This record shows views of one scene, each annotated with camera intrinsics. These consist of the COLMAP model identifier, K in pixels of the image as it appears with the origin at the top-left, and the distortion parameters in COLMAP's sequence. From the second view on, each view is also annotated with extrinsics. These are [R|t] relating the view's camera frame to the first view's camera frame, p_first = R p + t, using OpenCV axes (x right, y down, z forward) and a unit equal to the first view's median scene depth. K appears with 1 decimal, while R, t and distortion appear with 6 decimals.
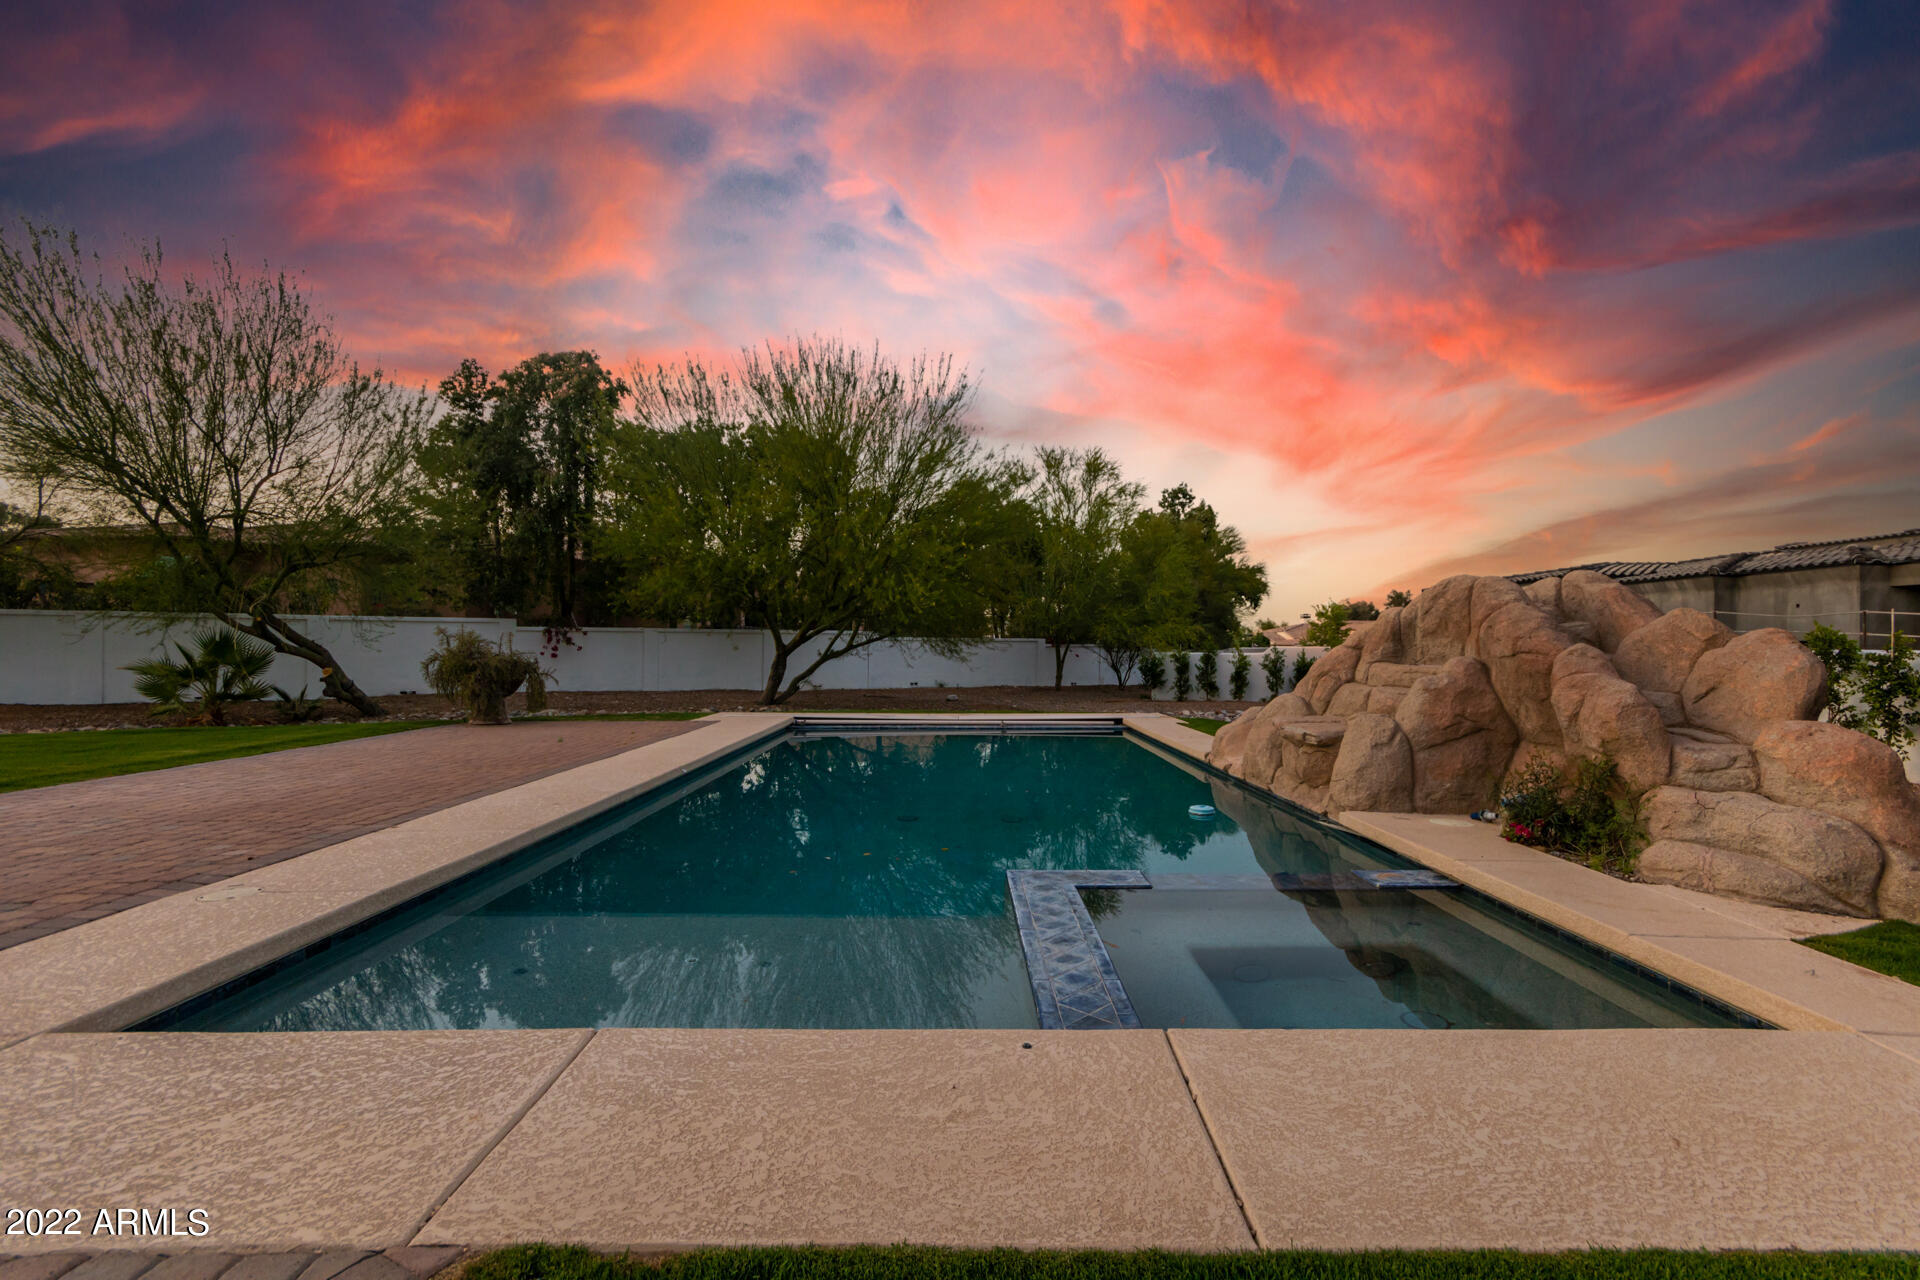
lens RADIAL K [[885.8, 0, 966.9], [0, 885.8, 640.3], [0, 0, 1]] dist [0.004771, 0.000304]
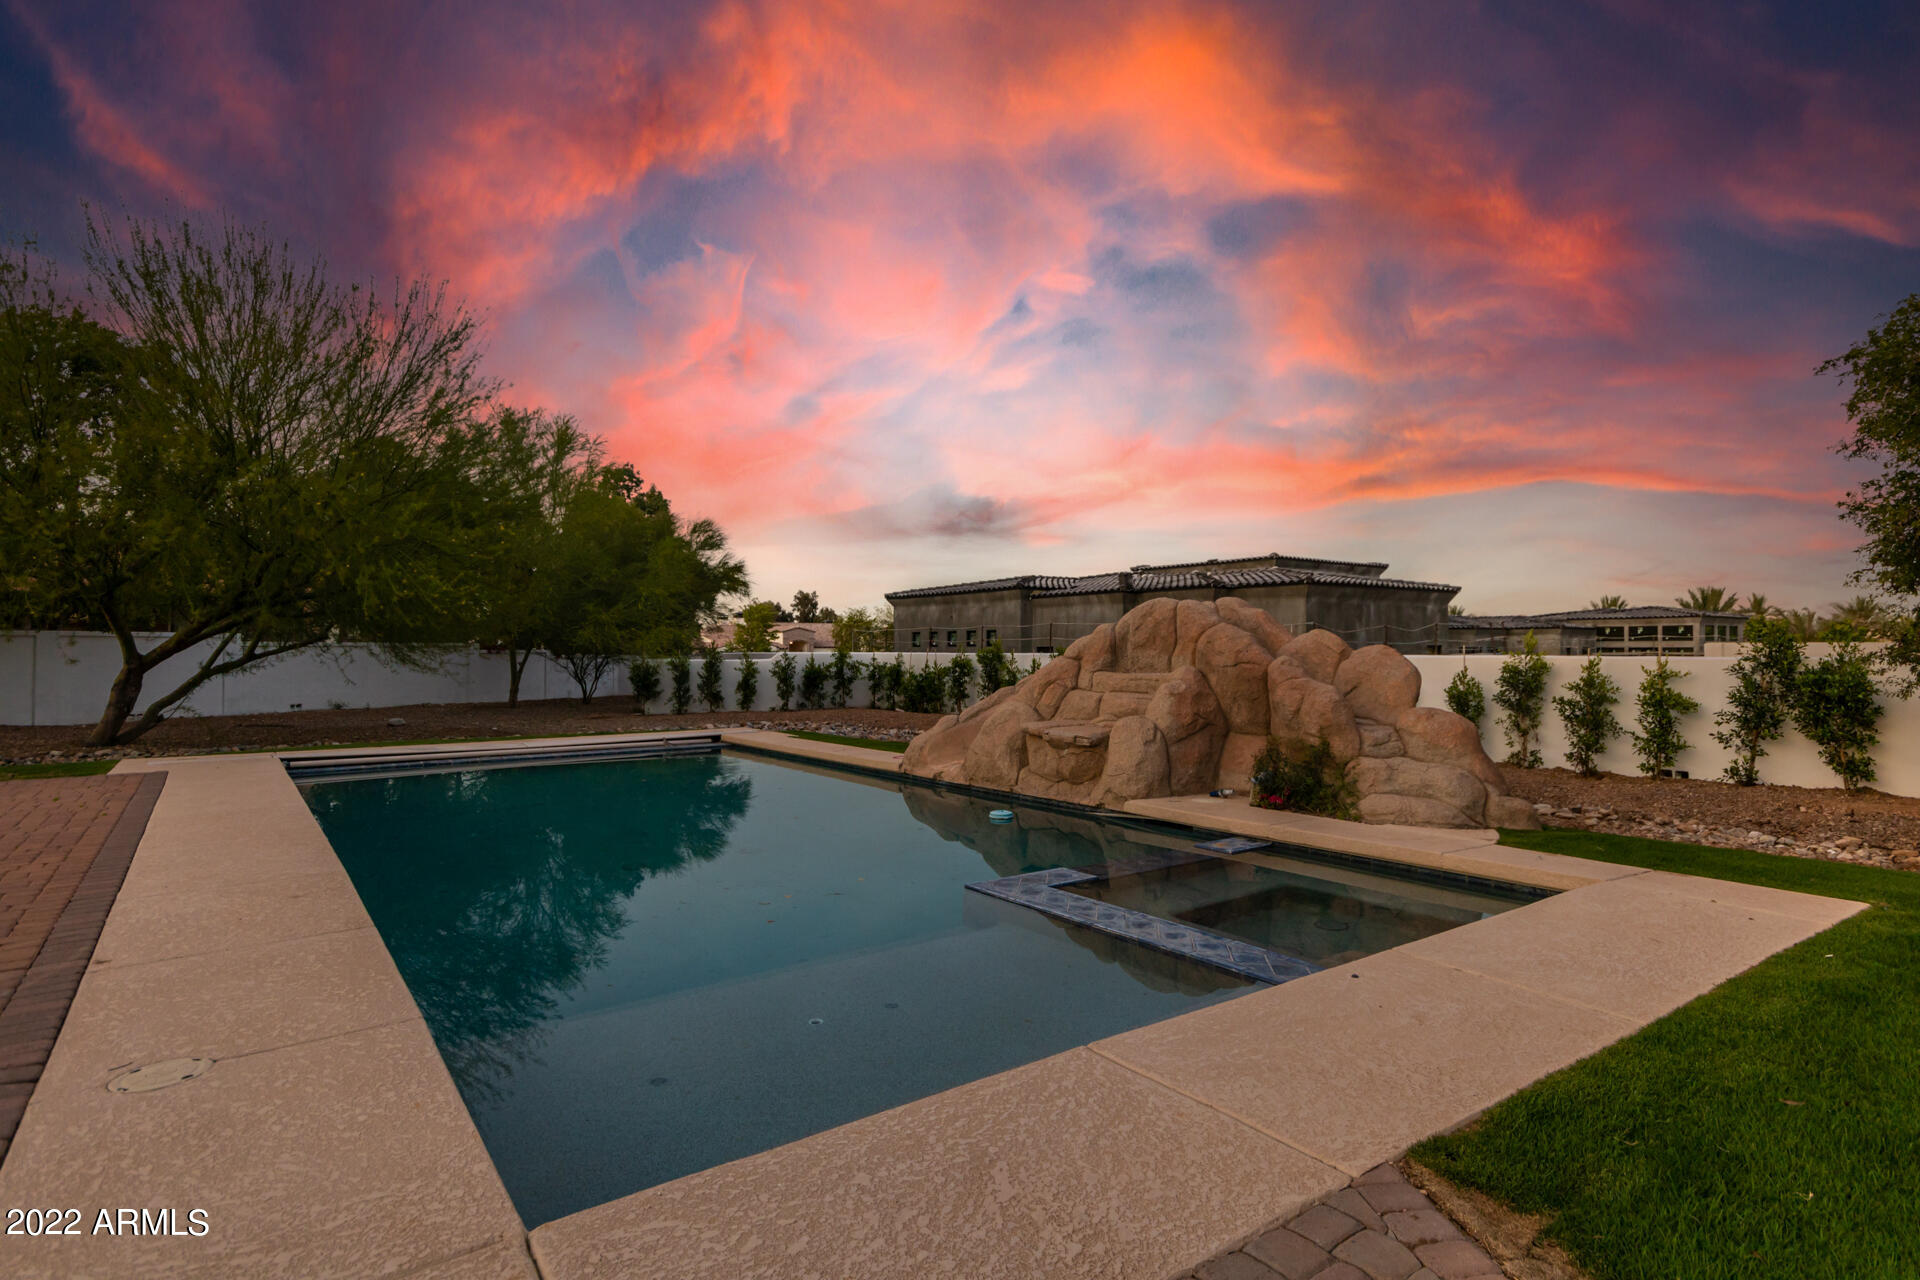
lens RADIAL K [[1012.8, 0, 954.6], [0, 1012.8, 638.0], [0, 0, 1]] dist [0.000326, 0.001673]
pose [[0.809811, 0.002415, 0.586687, -0.538877], [-0.000106, 0.999992, -0.003970, -0.015240], [-0.586691, 0.003153, 0.809804, 0.055468]]
